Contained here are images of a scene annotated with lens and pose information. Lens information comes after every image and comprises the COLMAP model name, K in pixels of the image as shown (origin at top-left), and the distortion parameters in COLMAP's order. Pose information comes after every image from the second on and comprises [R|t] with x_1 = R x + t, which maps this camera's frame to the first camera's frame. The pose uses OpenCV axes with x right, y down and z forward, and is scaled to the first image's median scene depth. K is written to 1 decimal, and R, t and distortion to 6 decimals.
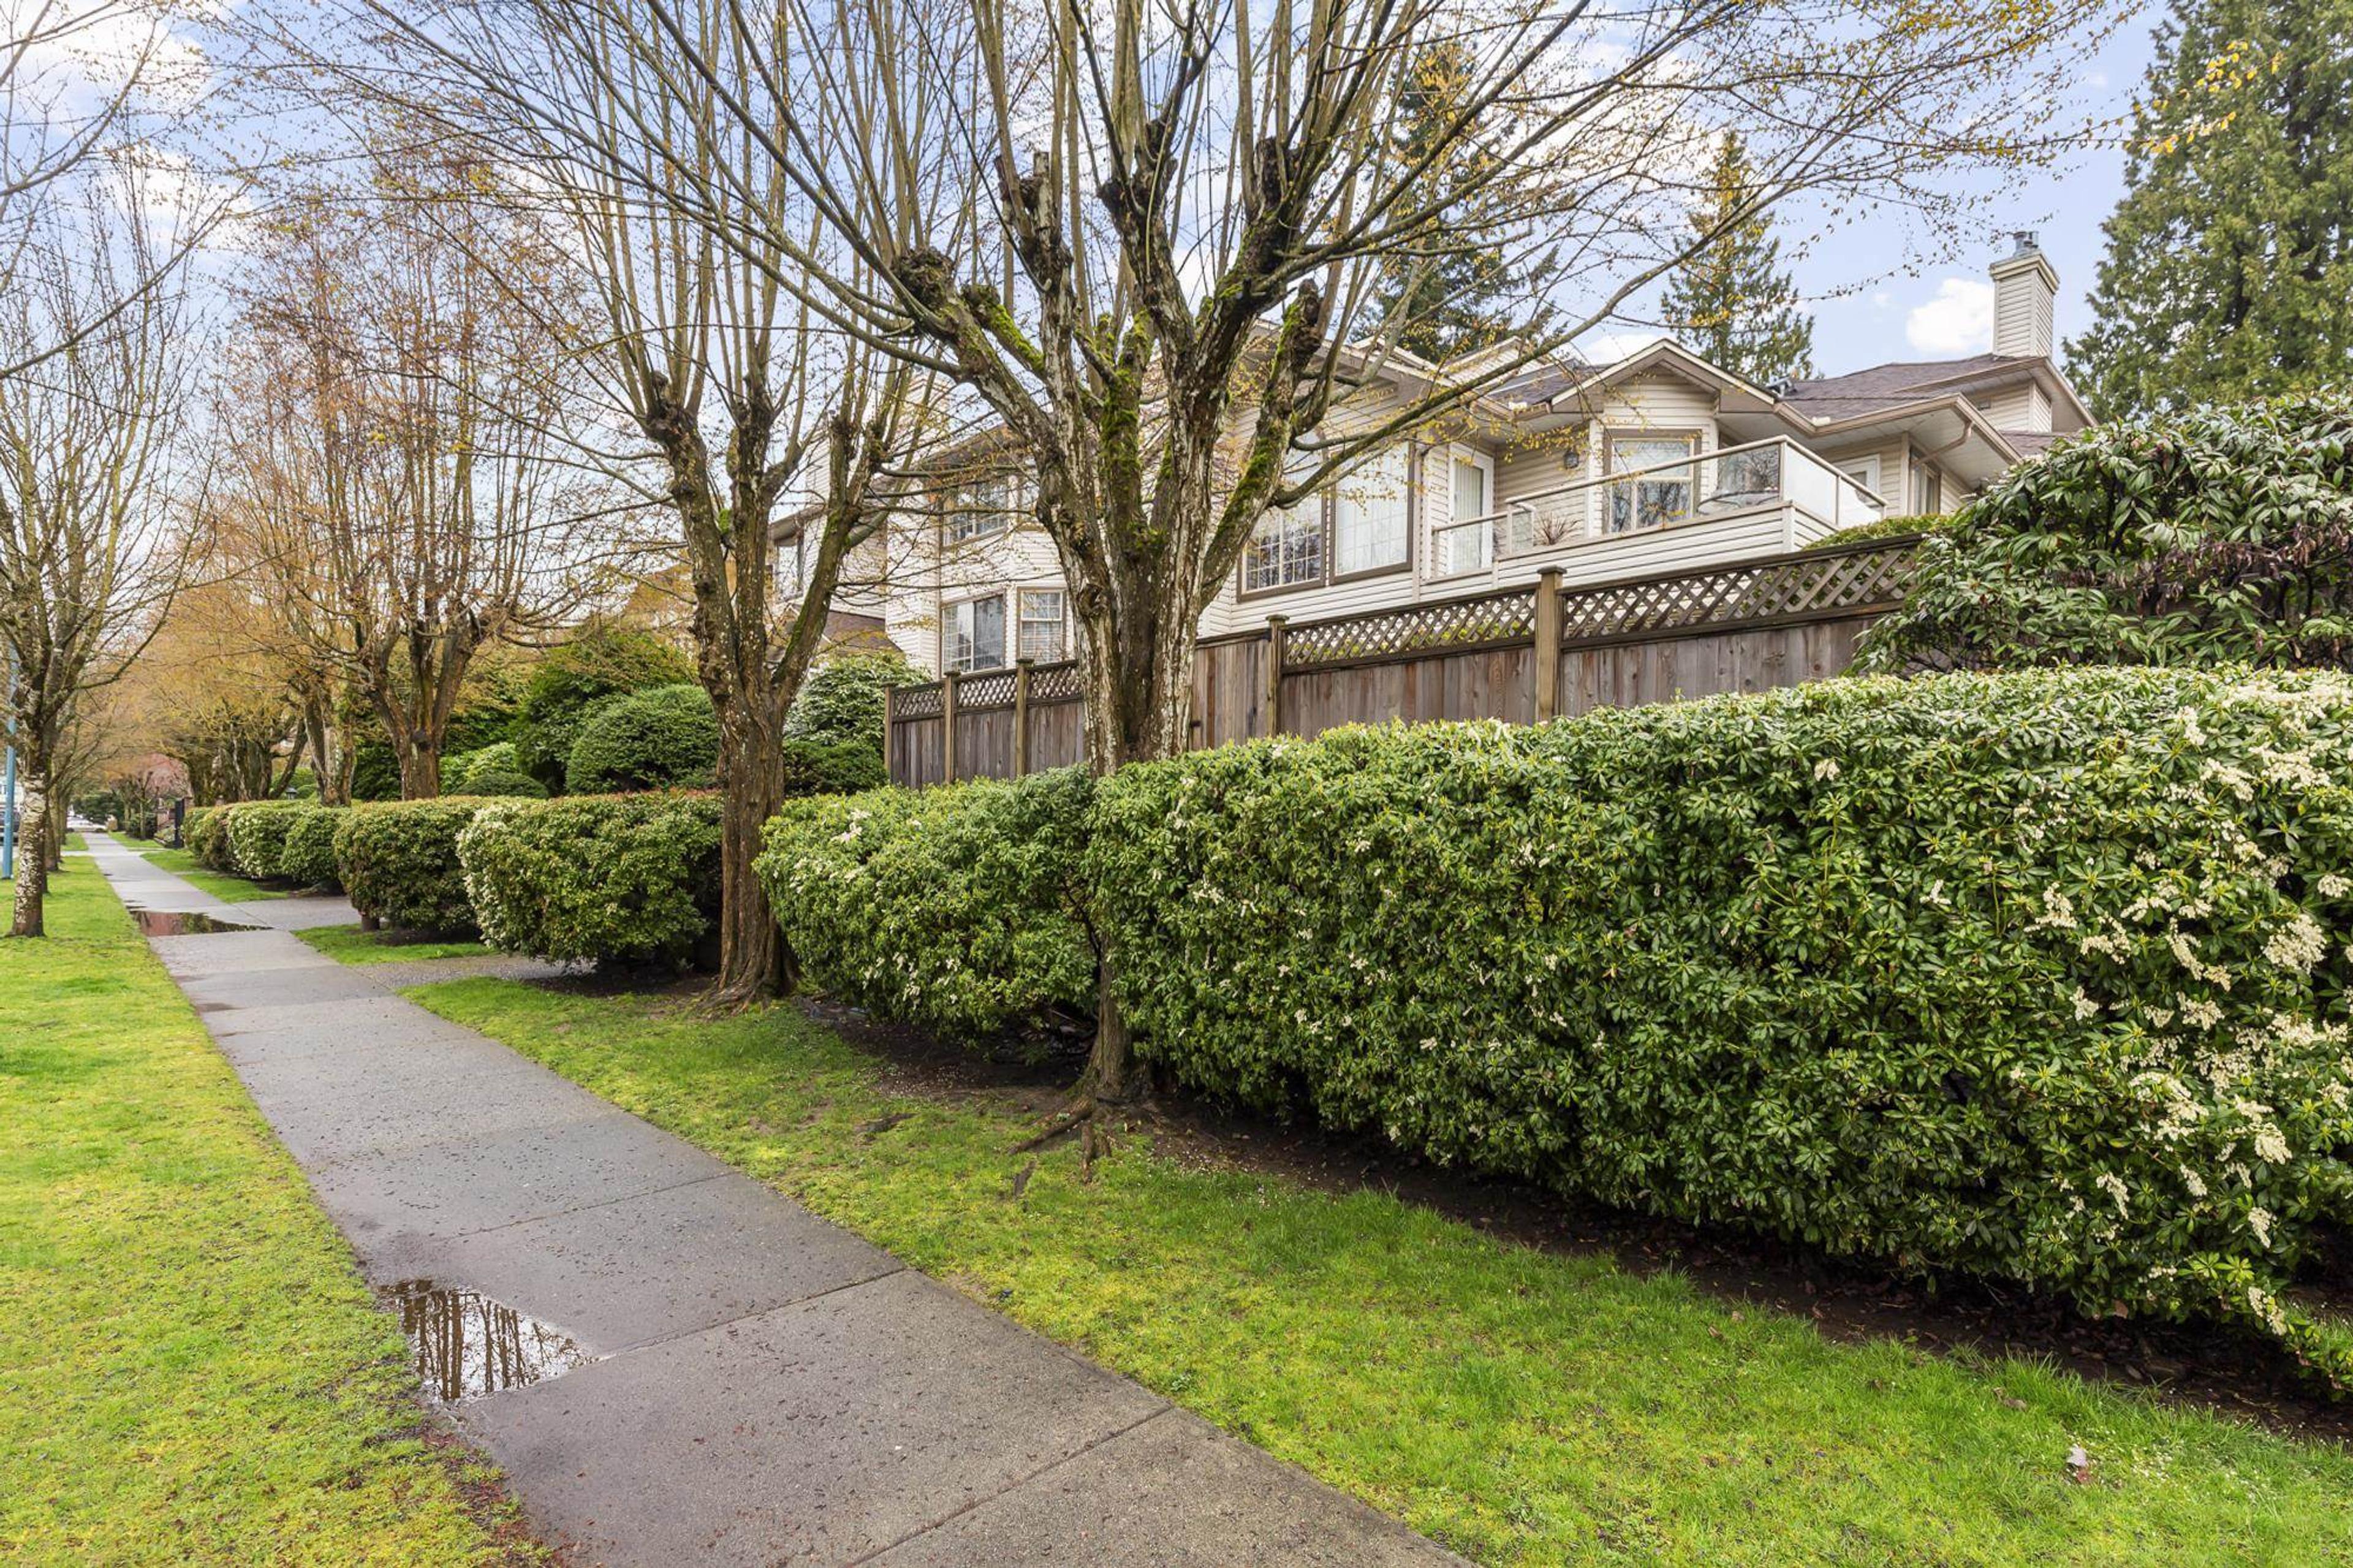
lens RADIAL K [[1186.4, 0, 1063.2], [0, 1186.4, 810.0], [0, 0, 1]] dist [0.002146, 0.000068]
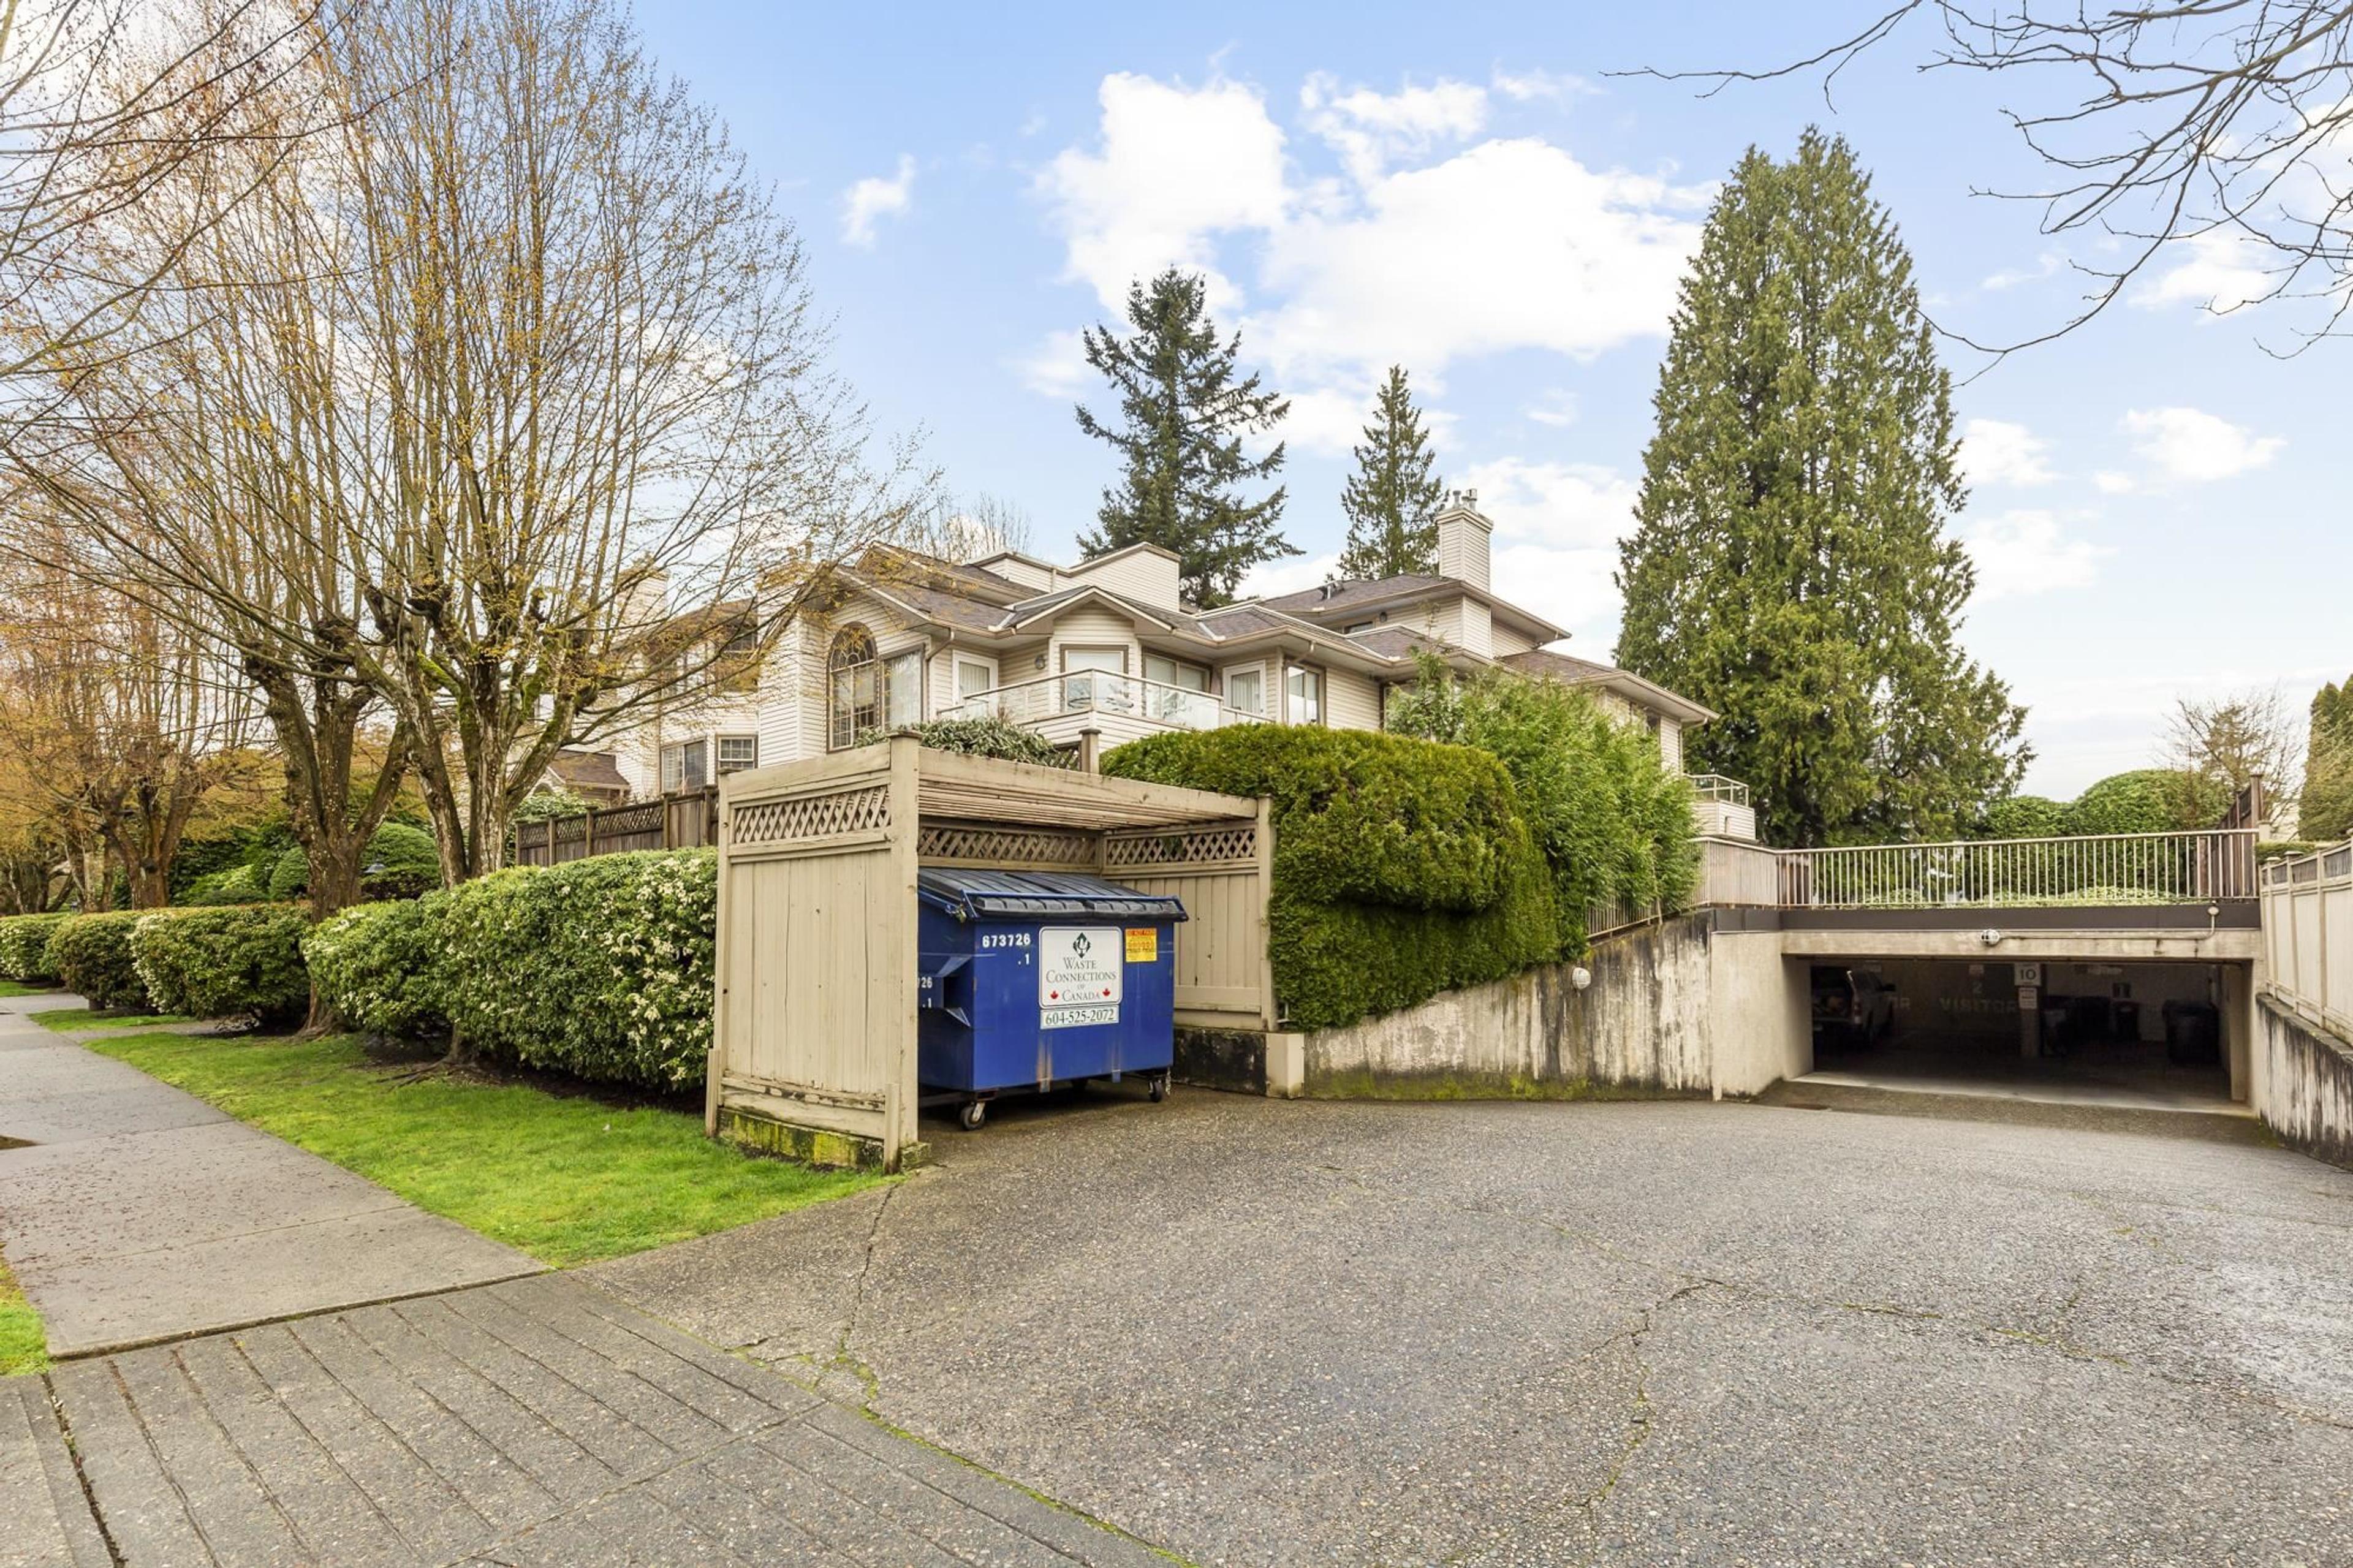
lens RADIAL K [[1101.4, 0, 1168.8], [0, 1101.4, 876.4], [0, 0, 1]] dist [0.003765, 0.000936]
pose [[0.985799, -0.017194, 0.167045, 0.521443], [0.021201, 0.999528, -0.022233, 0.006319], [-0.166583, 0.025458, 0.985699, -0.555484]]
